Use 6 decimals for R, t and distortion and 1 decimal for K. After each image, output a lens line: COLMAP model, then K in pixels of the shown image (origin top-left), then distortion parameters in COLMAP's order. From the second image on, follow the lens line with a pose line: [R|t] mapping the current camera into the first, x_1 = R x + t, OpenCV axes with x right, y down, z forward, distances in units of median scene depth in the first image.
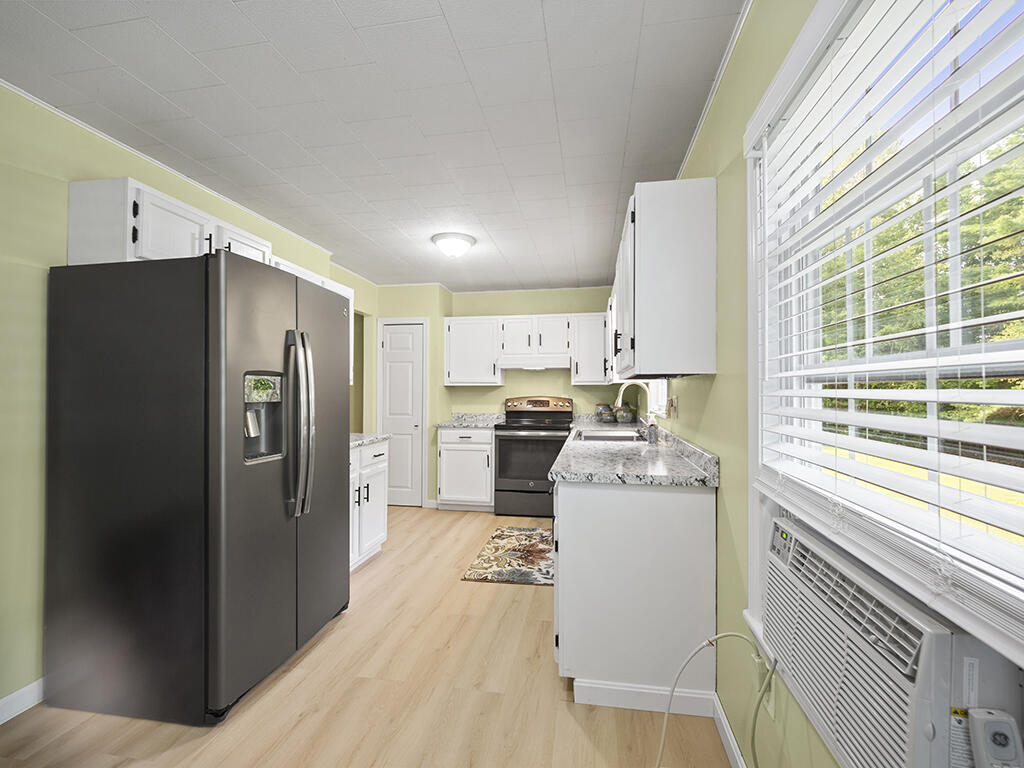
lens RADIAL K [[444.9, 0, 518.0], [0, 444.9, 381.2], [0, 0, 1]] dist [0.000467, 0.000409]
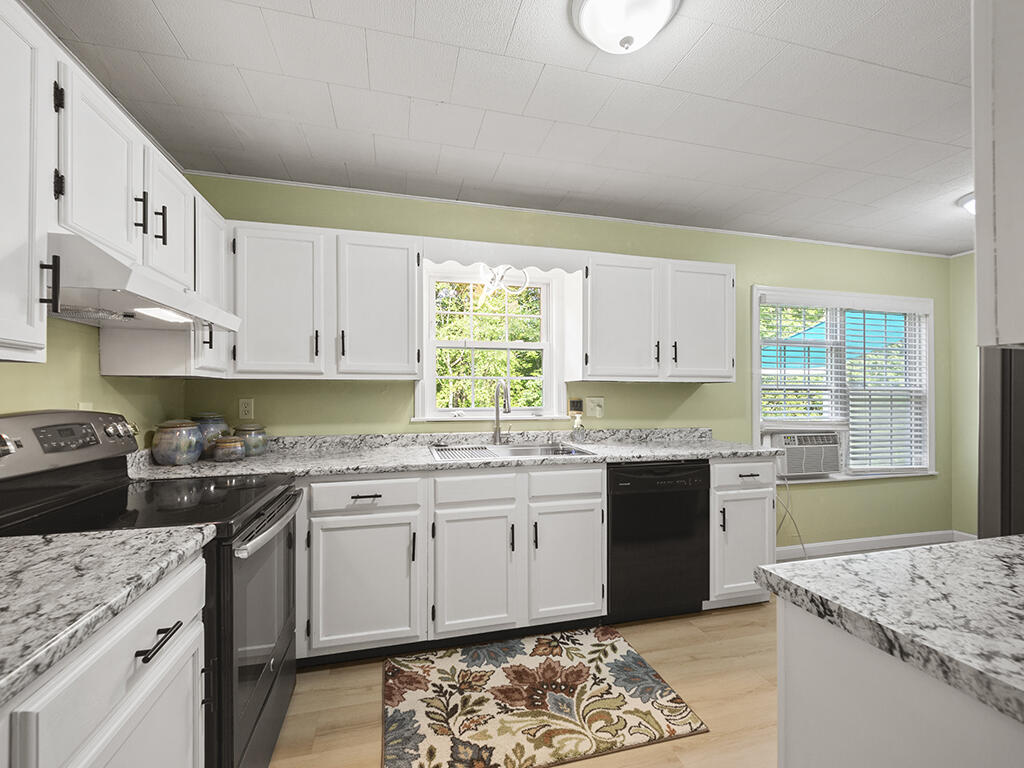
lens RADIAL K [[444.9, 0, 514.9], [0, 444.9, 389.2], [0, 0, 1]] dist [0.000467, 0.000409]
pose [[-0.411503, 0.009172, 0.911362, -0.458243], [-0.020333, 0.999608, -0.019241, 0.029504], [-0.911182, -0.026448, -0.411155, 1.242347]]
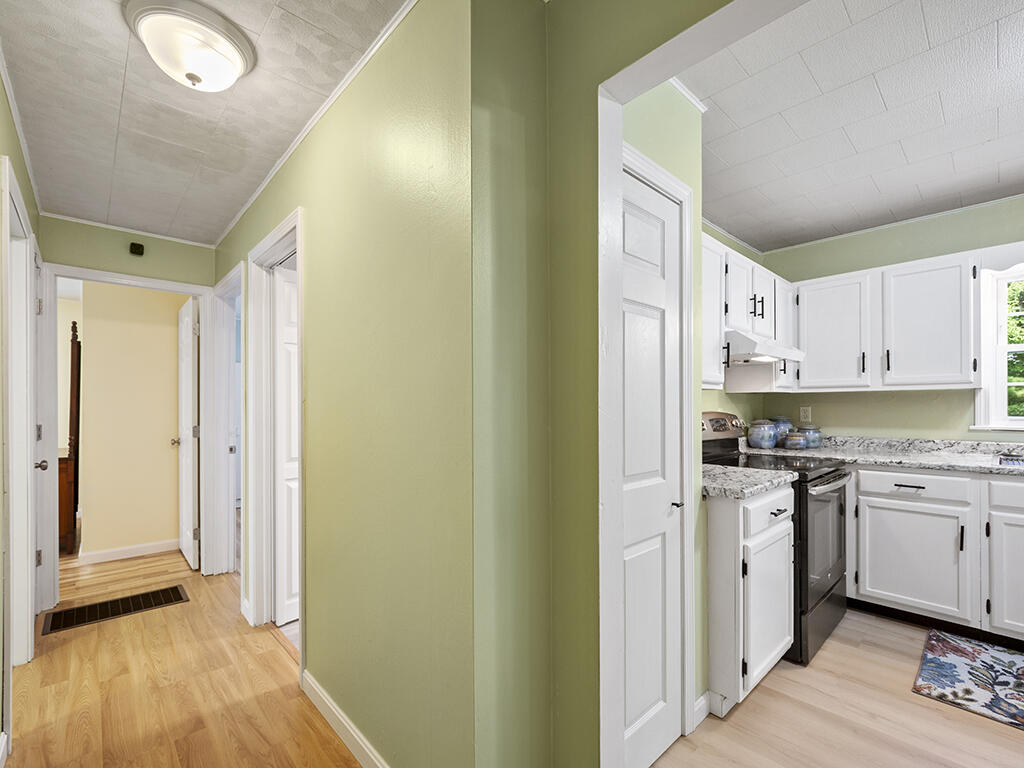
lens RADIAL K [[444.9, 0, 528.0], [0, 444.9, 408.2], [0, 0, 1]] dist [0.000467, 0.000409]
pose [[0.608151, -0.008364, 0.793777, -0.777562], [-0.012340, 0.999724, 0.019989, 0.031141], [-0.793725, -0.021952, 0.607880, 1.230675]]
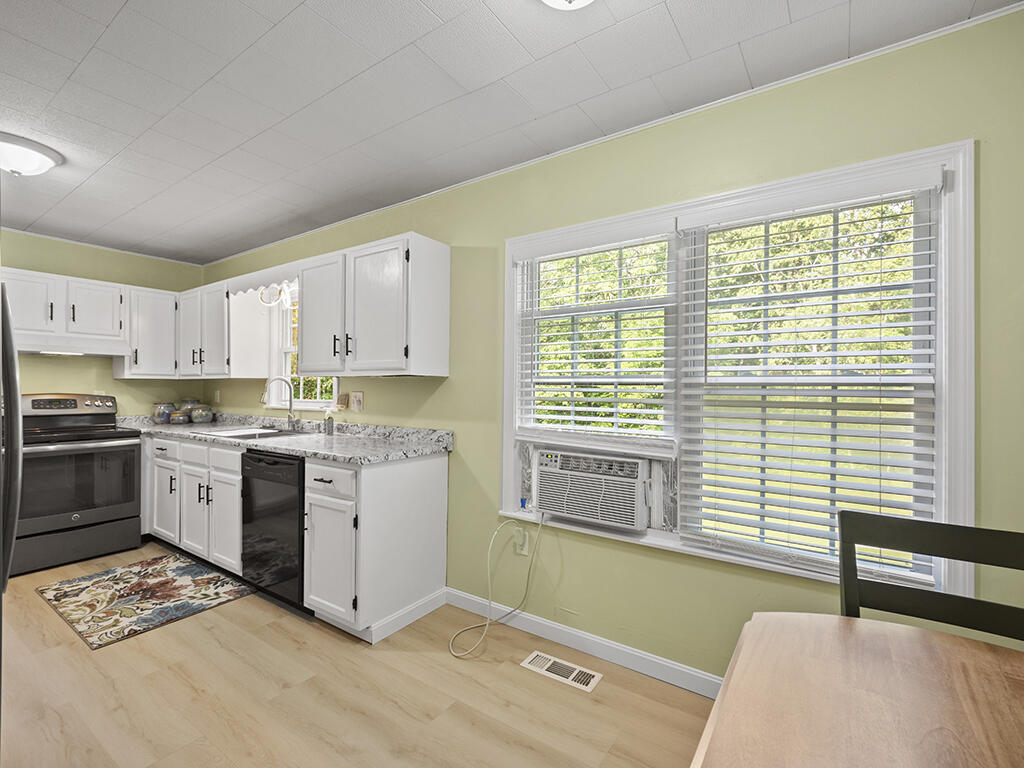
lens RADIAL K [[468.3, 0, 517.6], [0, 468.3, 382.7], [0, 0, 1]] dist [-0.001319, -0.000626]
pose [[0.419805, 0.012202, 0.907532, -0.450067], [-0.024760, 0.999691, -0.001987, 0.001140], [-0.907277, -0.021636, 0.419978, 0.062847]]
